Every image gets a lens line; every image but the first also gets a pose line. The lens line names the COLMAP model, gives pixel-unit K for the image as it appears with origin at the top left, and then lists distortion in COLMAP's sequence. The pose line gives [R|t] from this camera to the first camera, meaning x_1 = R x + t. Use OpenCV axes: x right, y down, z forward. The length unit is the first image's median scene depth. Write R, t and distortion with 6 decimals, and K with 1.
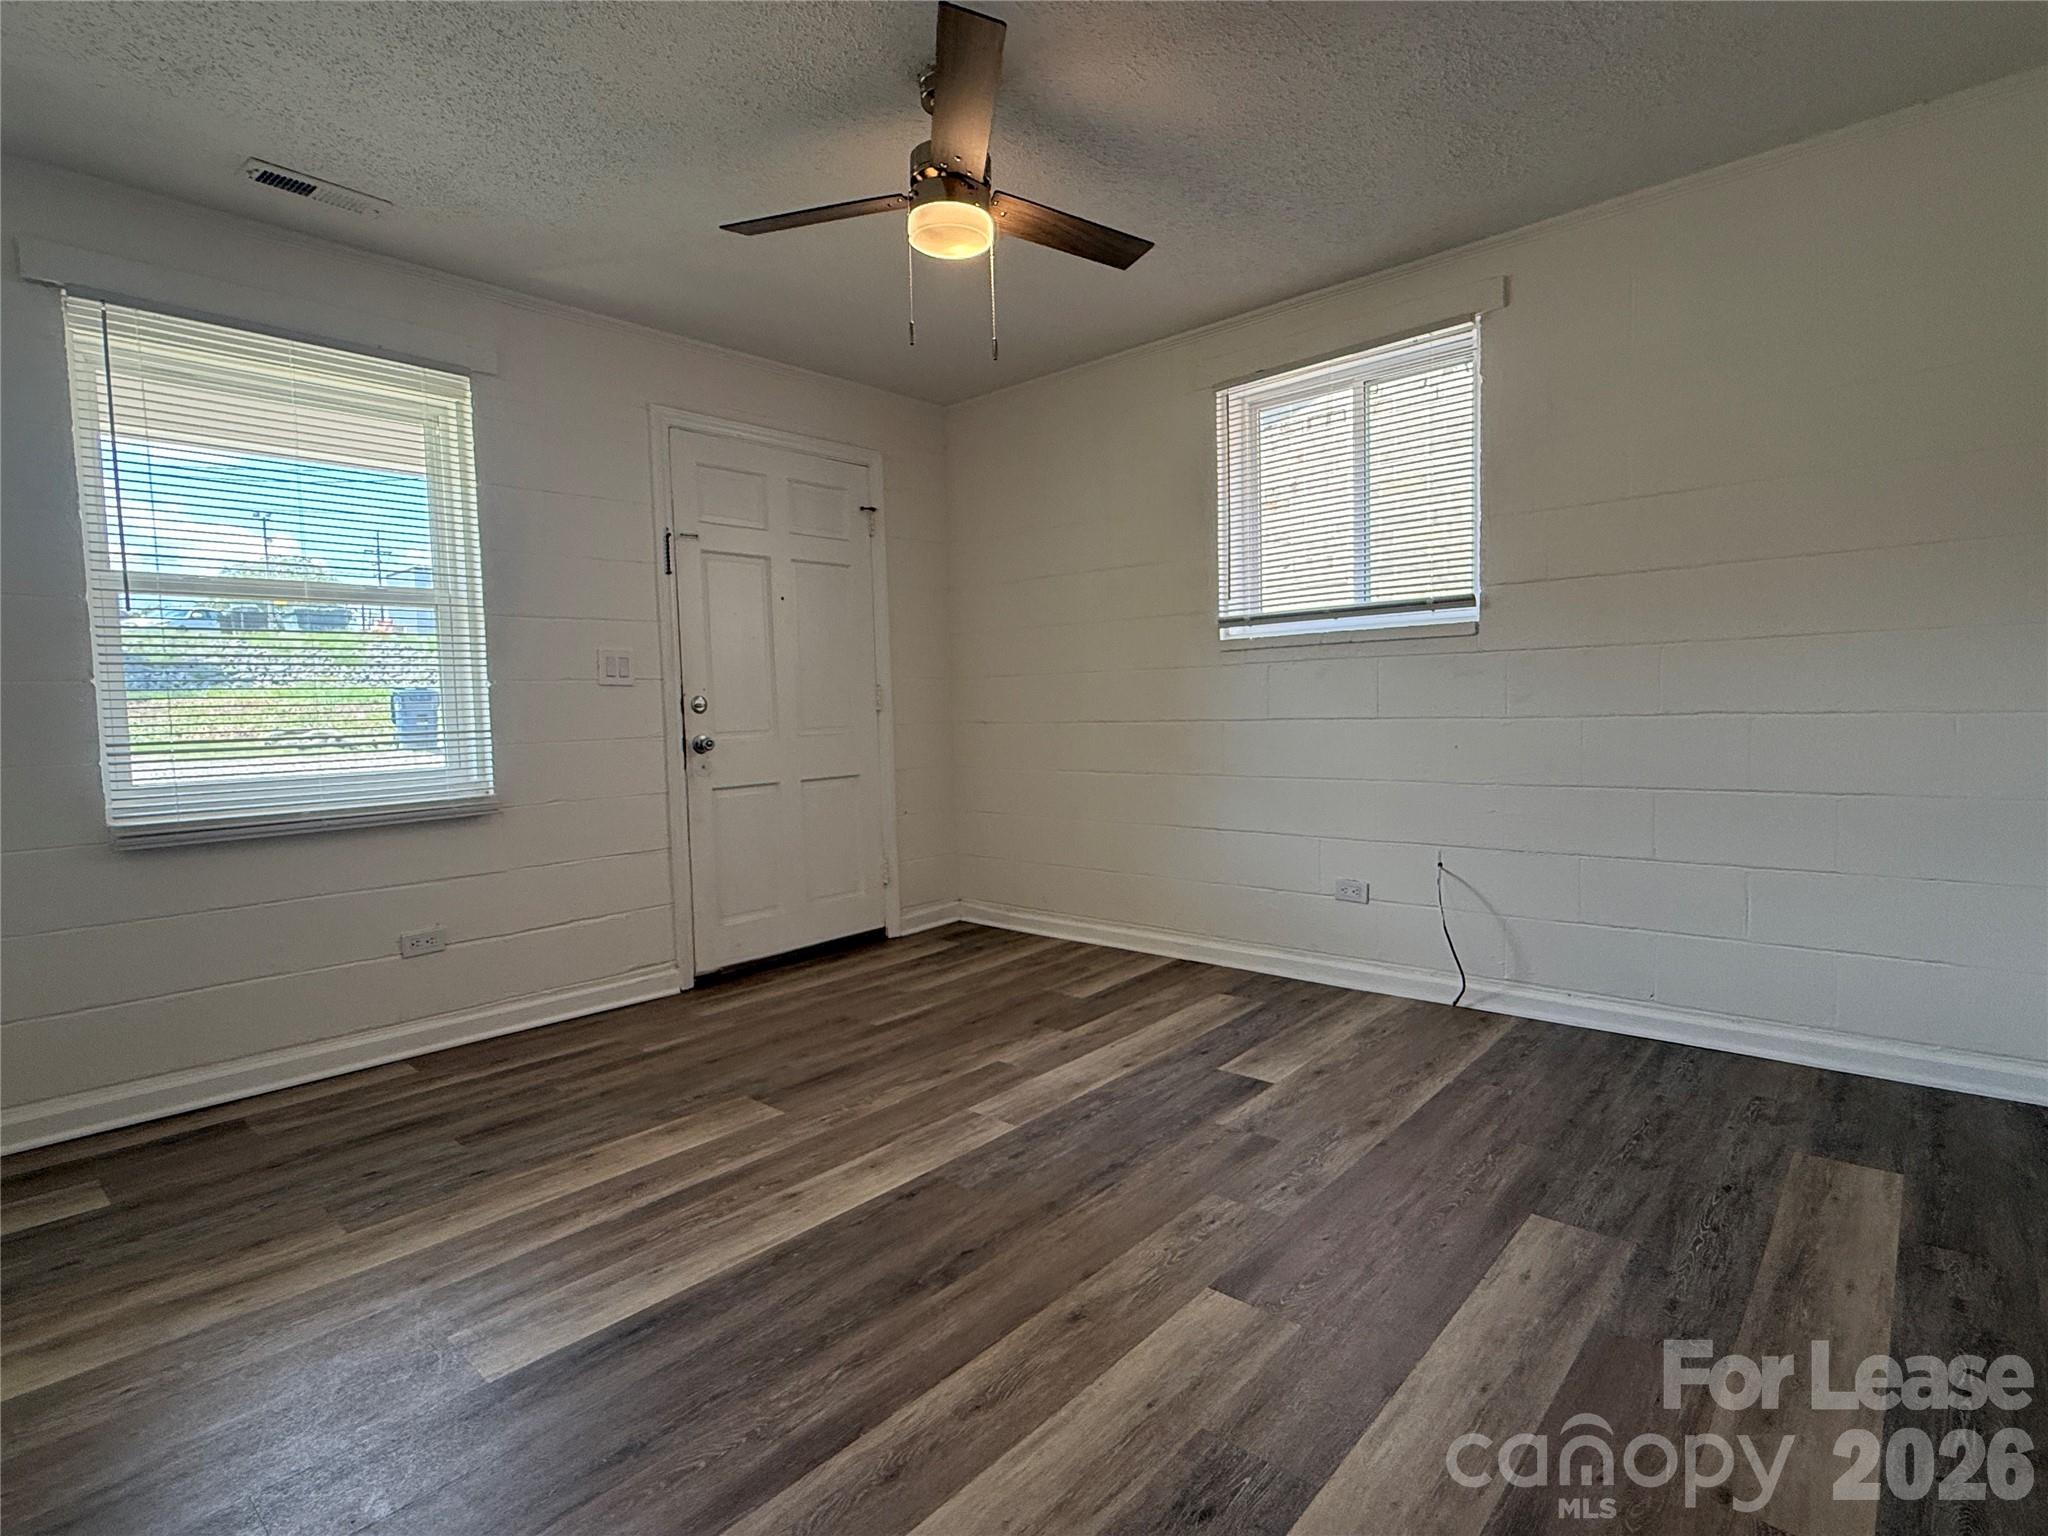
lens RADIAL K [[1028.9, 0, 1025.7], [0, 1028.9, 769.4], [0, 0, 1]] dist [-0.001781, 0.000817]
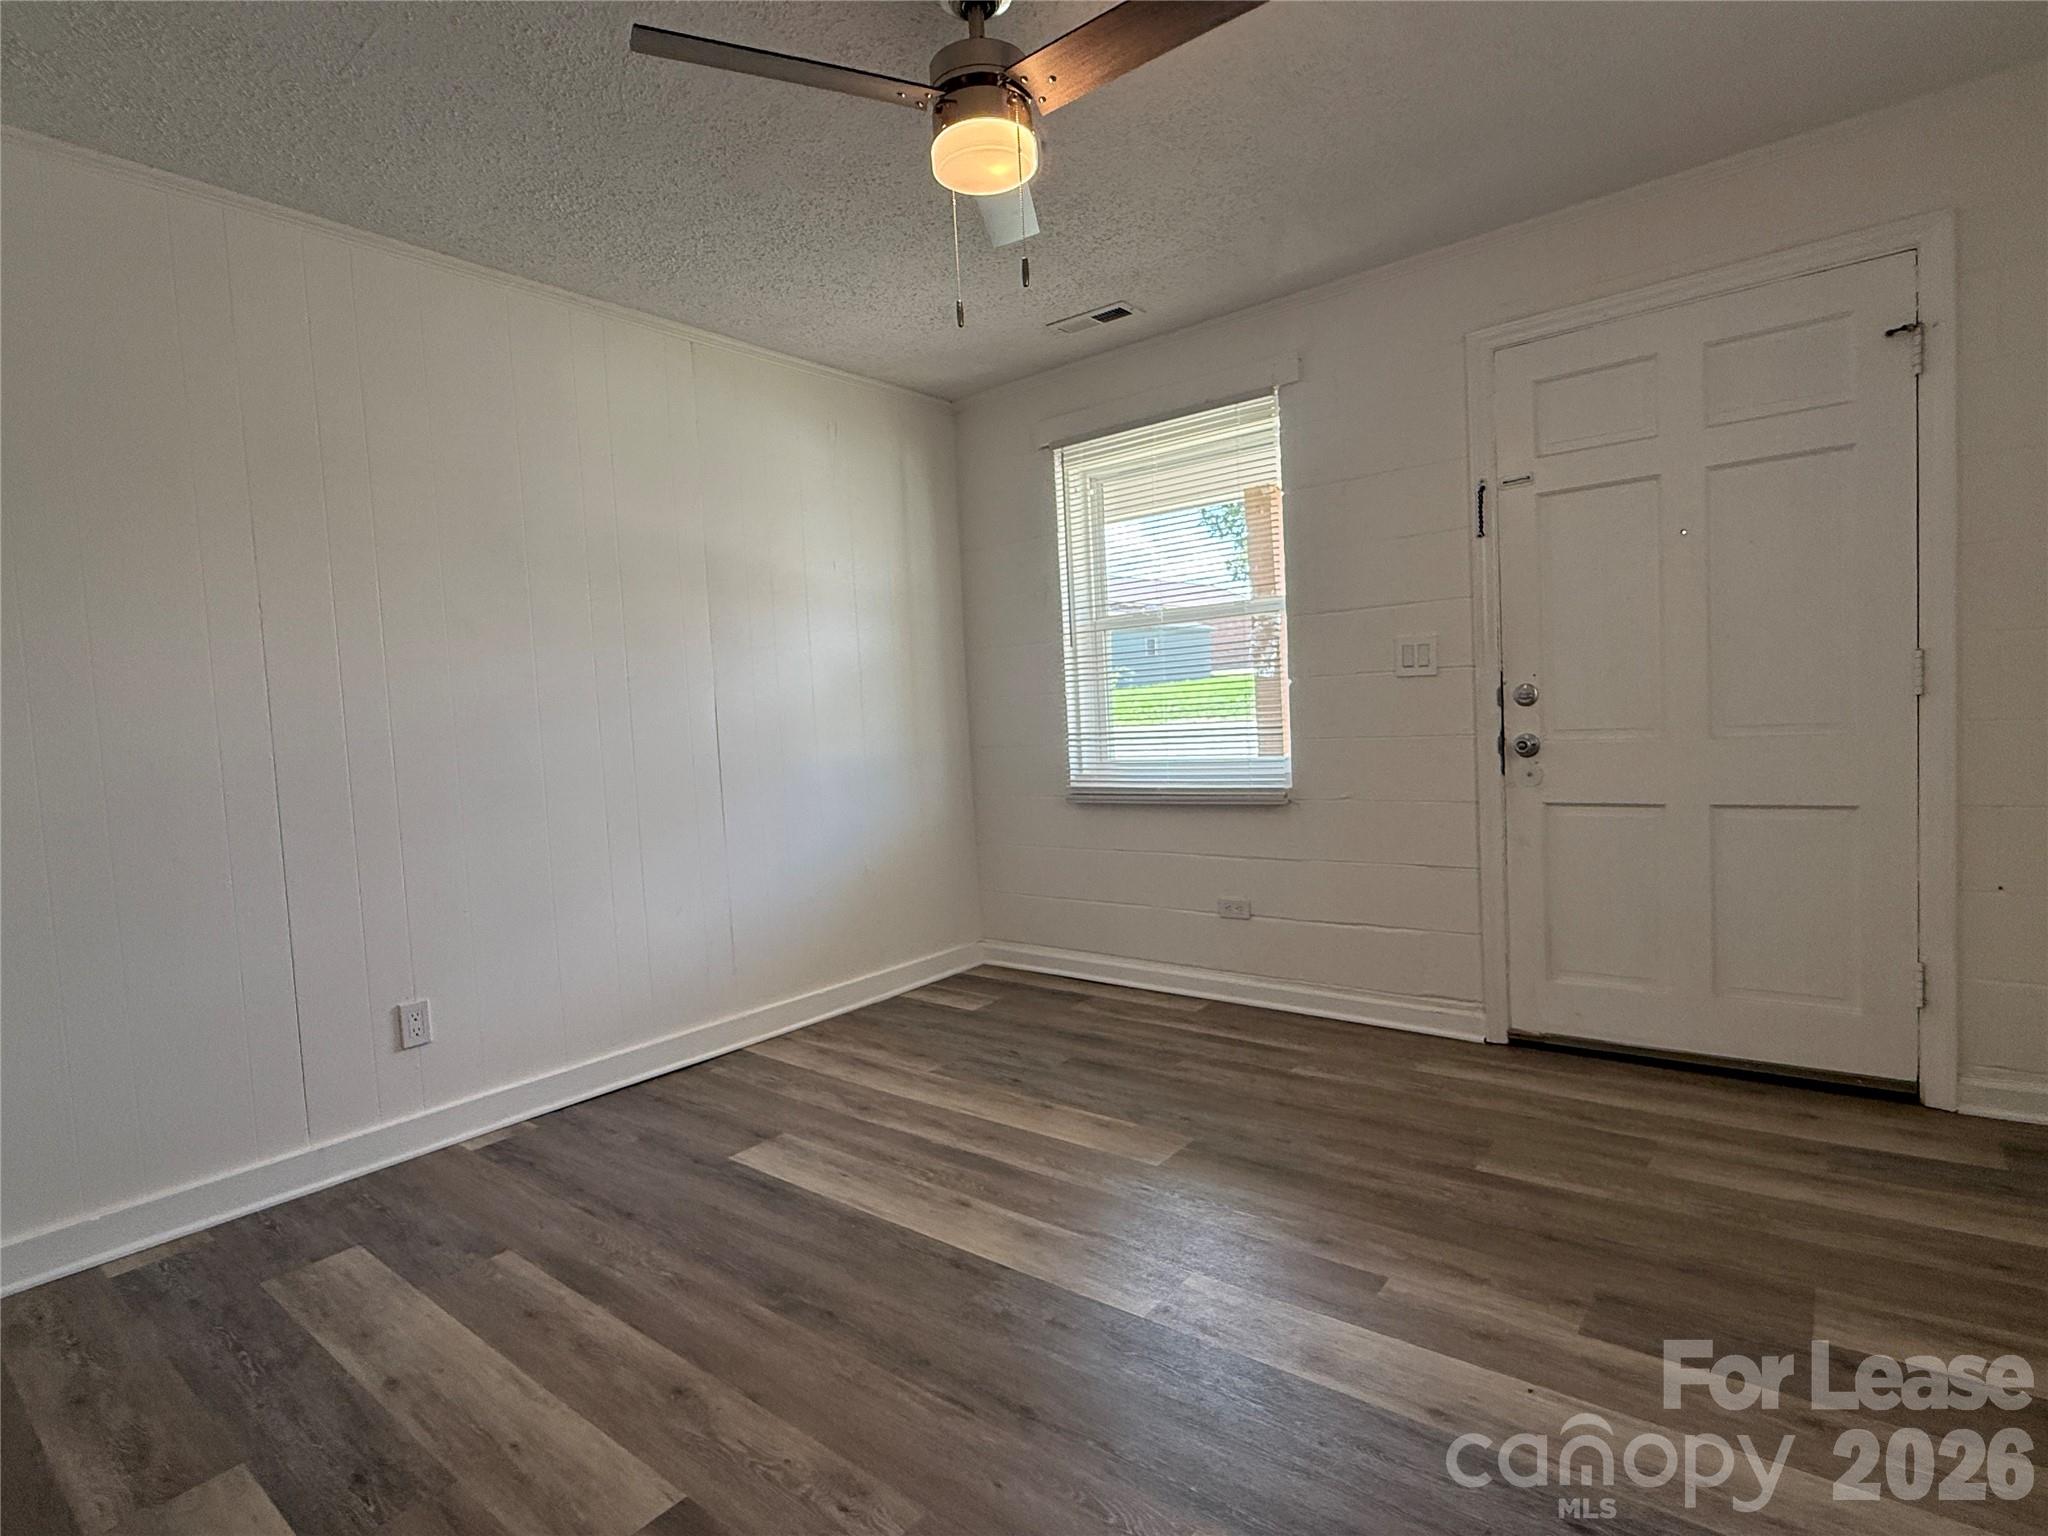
lens RADIAL K [[1028.9, 0, 1025.7], [0, 1028.9, 769.4], [0, 0, 1]] dist [-0.001781, 0.000817]
pose [[0.052807, 0.078506, -0.995514, 0.603371], [-0.015068, 0.996854, 0.077812, -0.082654], [0.998491, 0.010891, 0.053824, 0.775157]]
